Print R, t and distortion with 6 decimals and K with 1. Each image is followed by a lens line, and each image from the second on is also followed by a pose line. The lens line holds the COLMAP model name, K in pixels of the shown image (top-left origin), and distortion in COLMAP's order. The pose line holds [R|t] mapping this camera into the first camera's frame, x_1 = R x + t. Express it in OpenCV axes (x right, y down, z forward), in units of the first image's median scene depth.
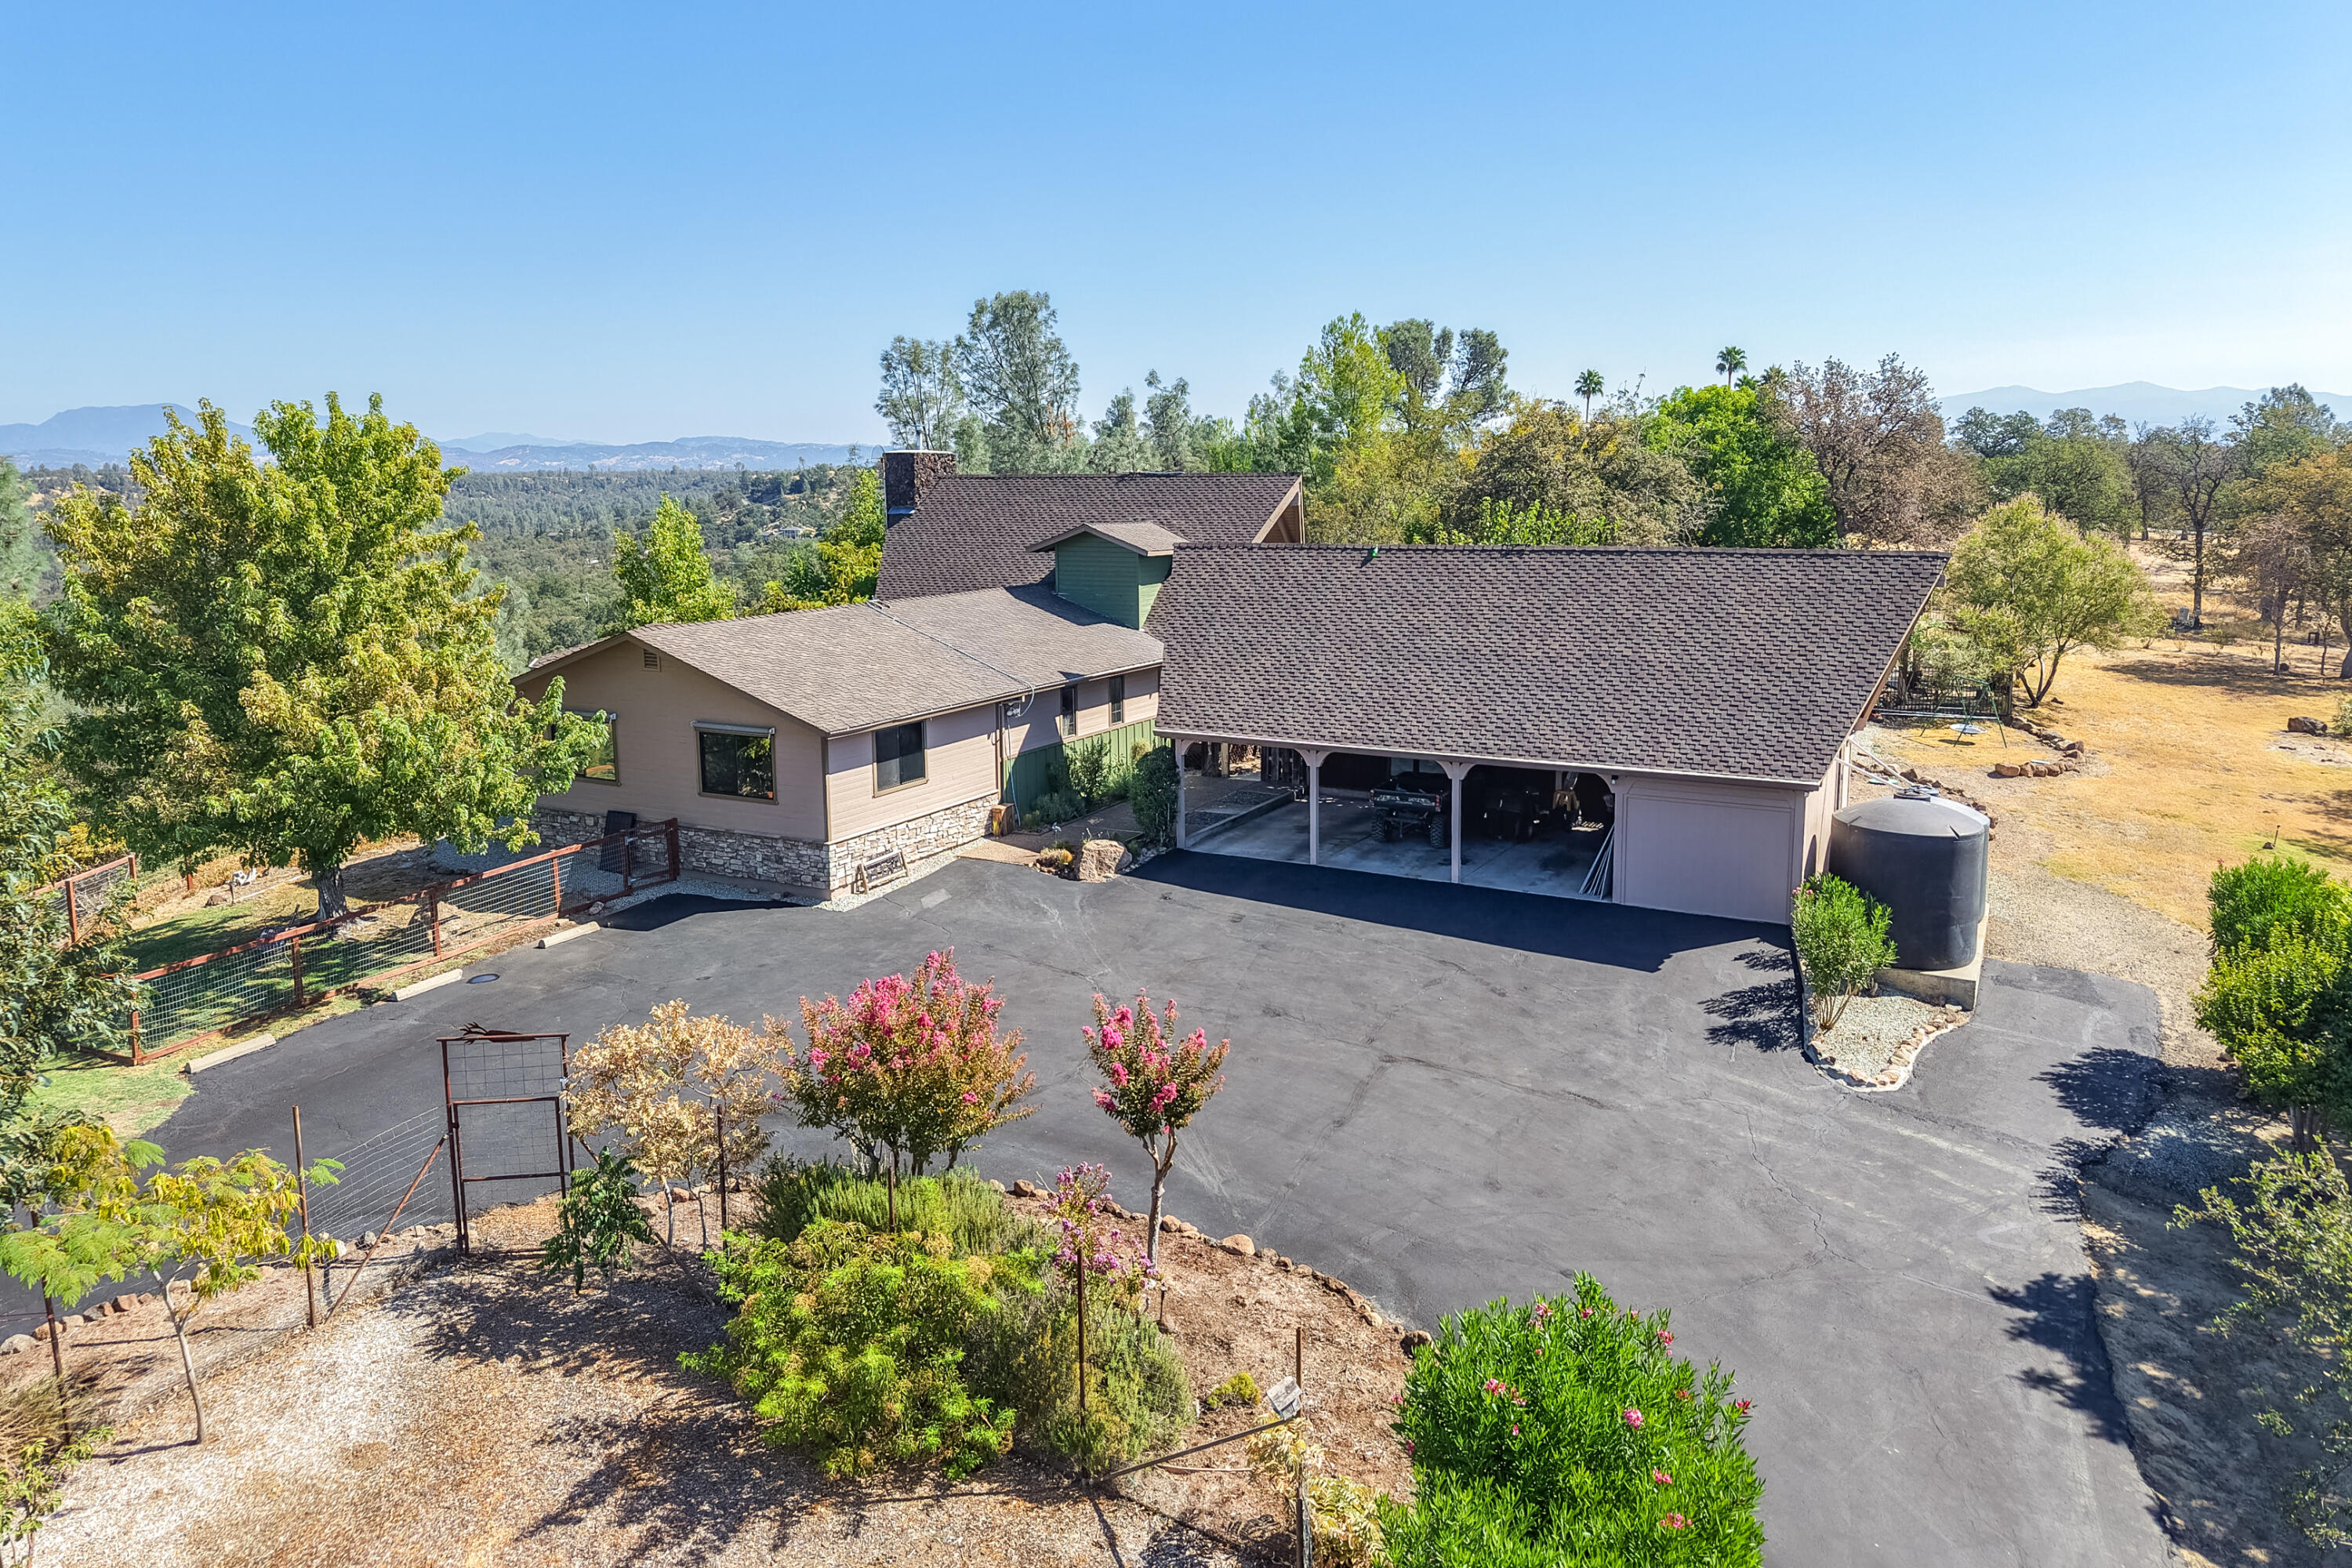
lens RADIAL K [[1618.0, 0, 1182.1], [0, 1618.0, 721.9], [0, 0, 1]] dist [0.031465, -0.003872]
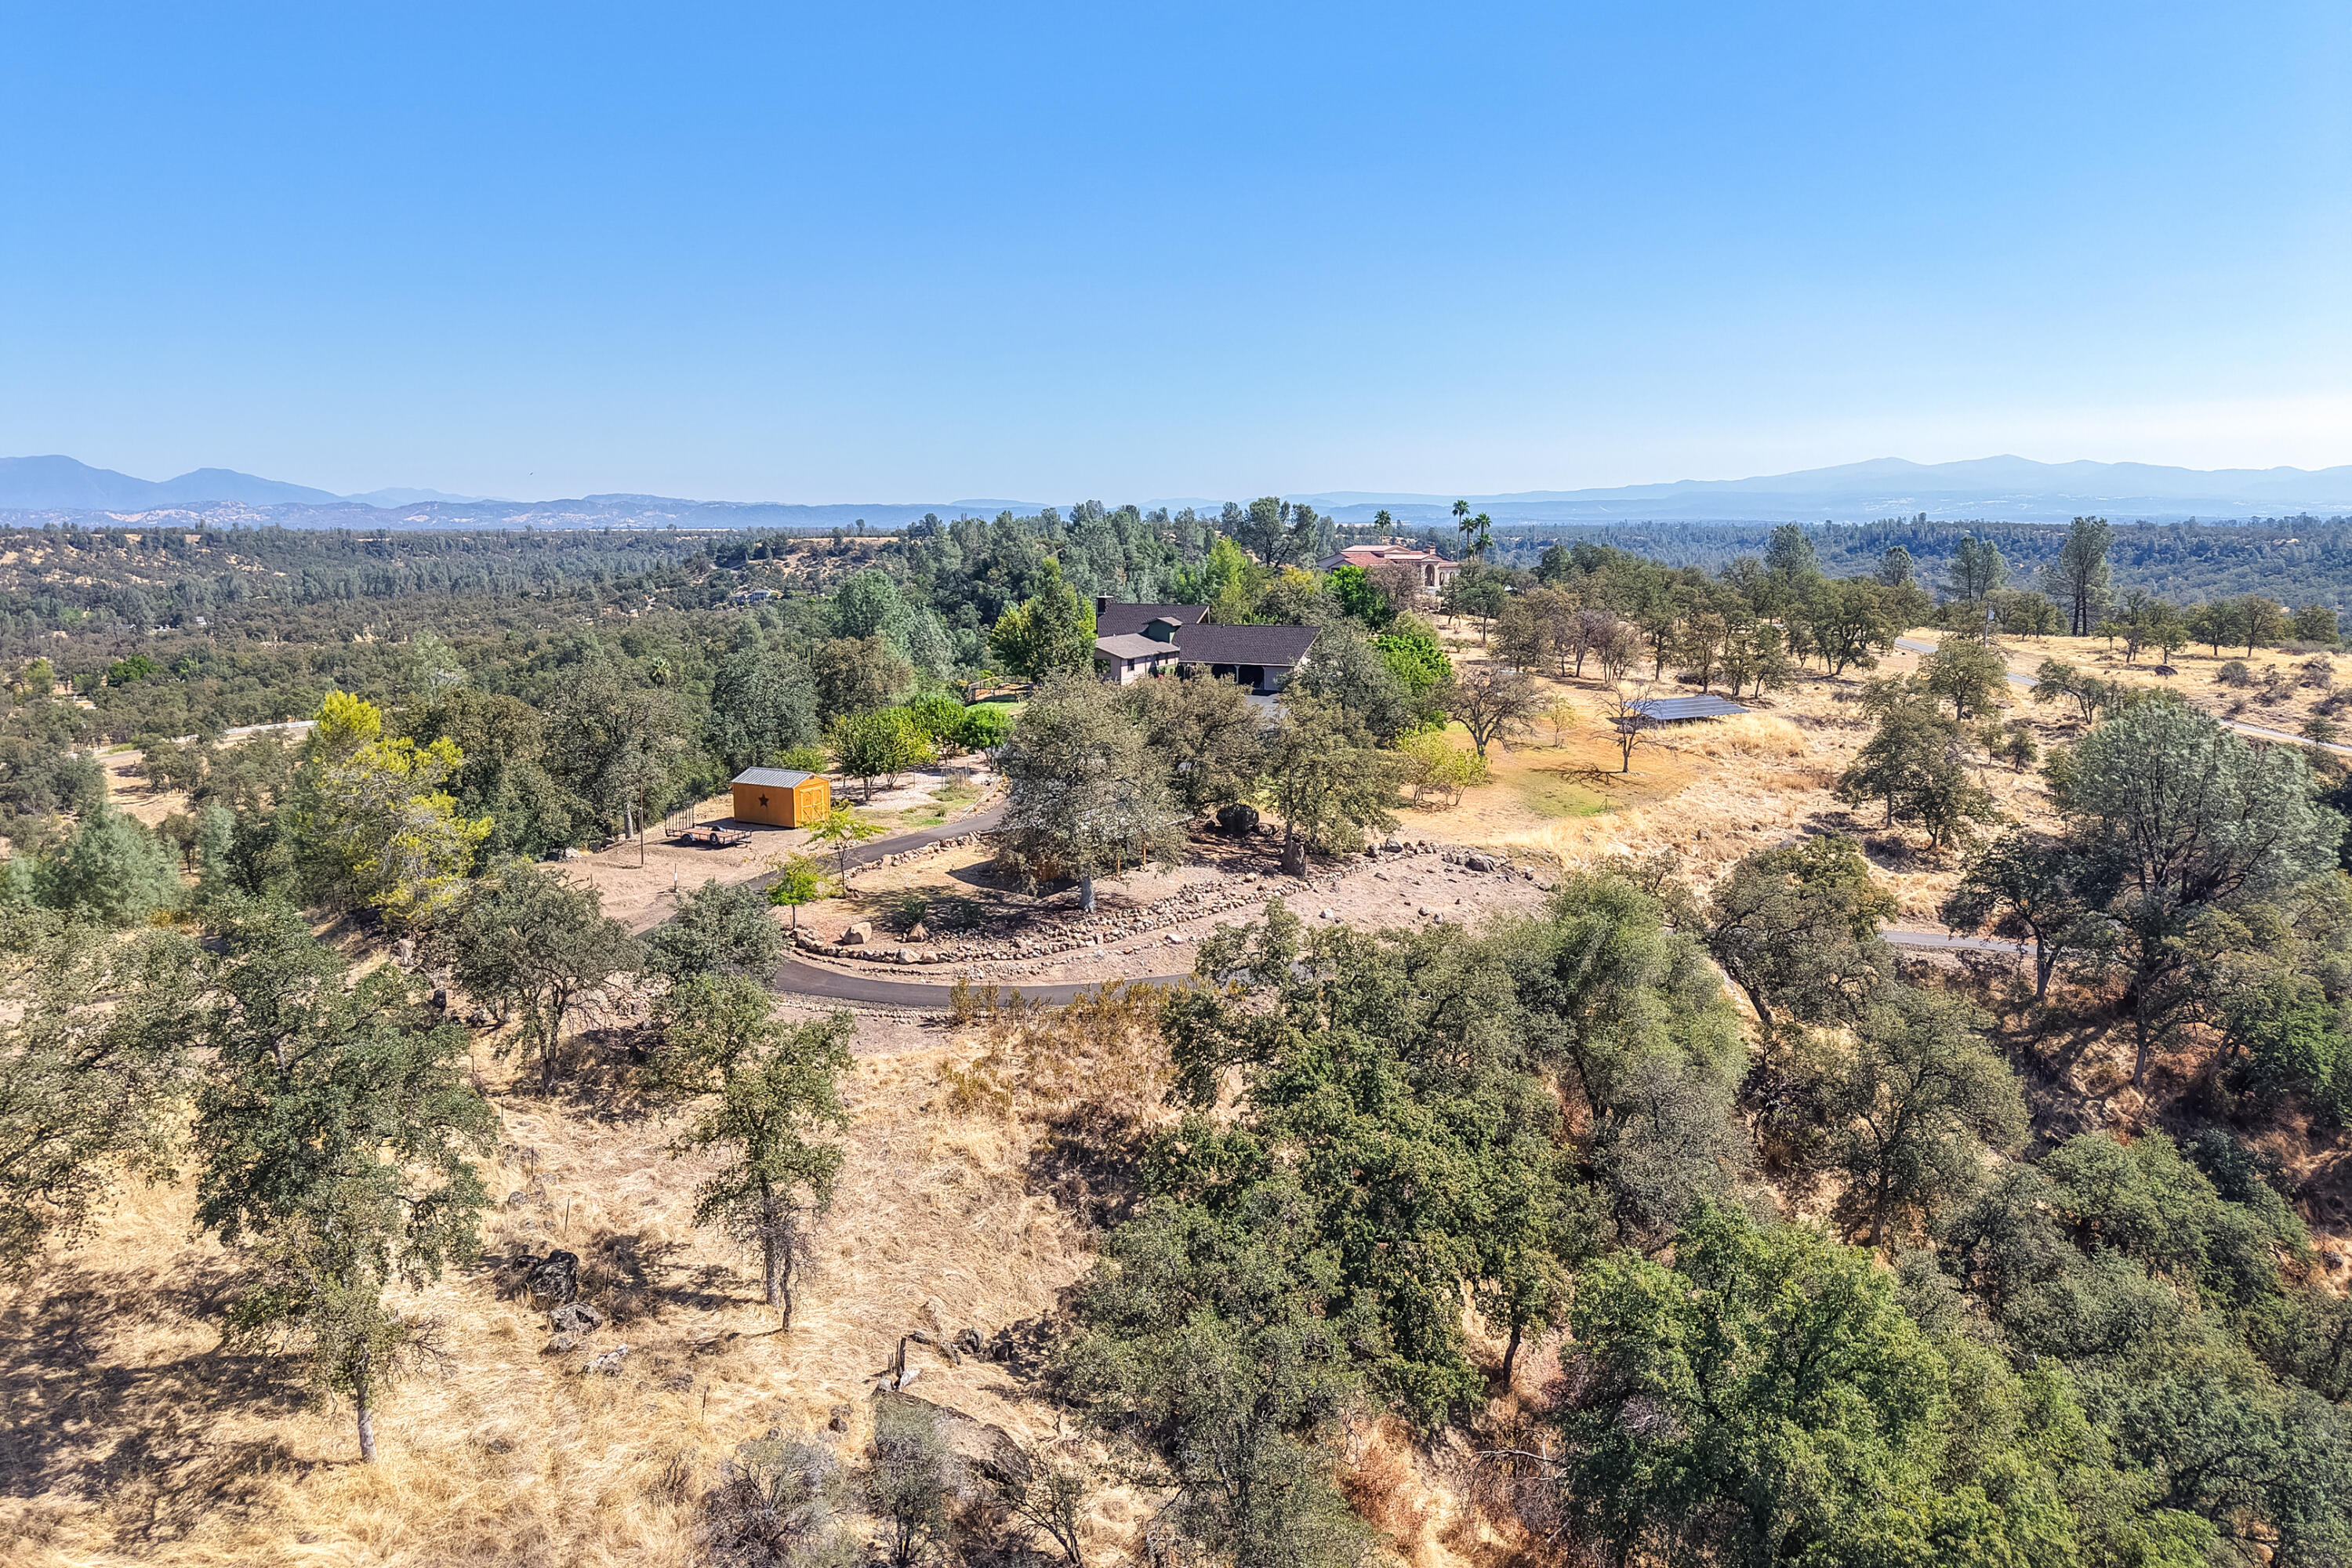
lens RADIAL K [[1602.6, 0, 1206.5], [0, 1602.6, 726.7], [0, 0, 1]] dist [0.034159, -0.041899]
pose [[0.997611, -0.000783, 0.069077, -0.127788], [0.003042, 0.999464, -0.032603, 0.171198], [-0.069014, 0.032736, 0.997078, -1.822794]]
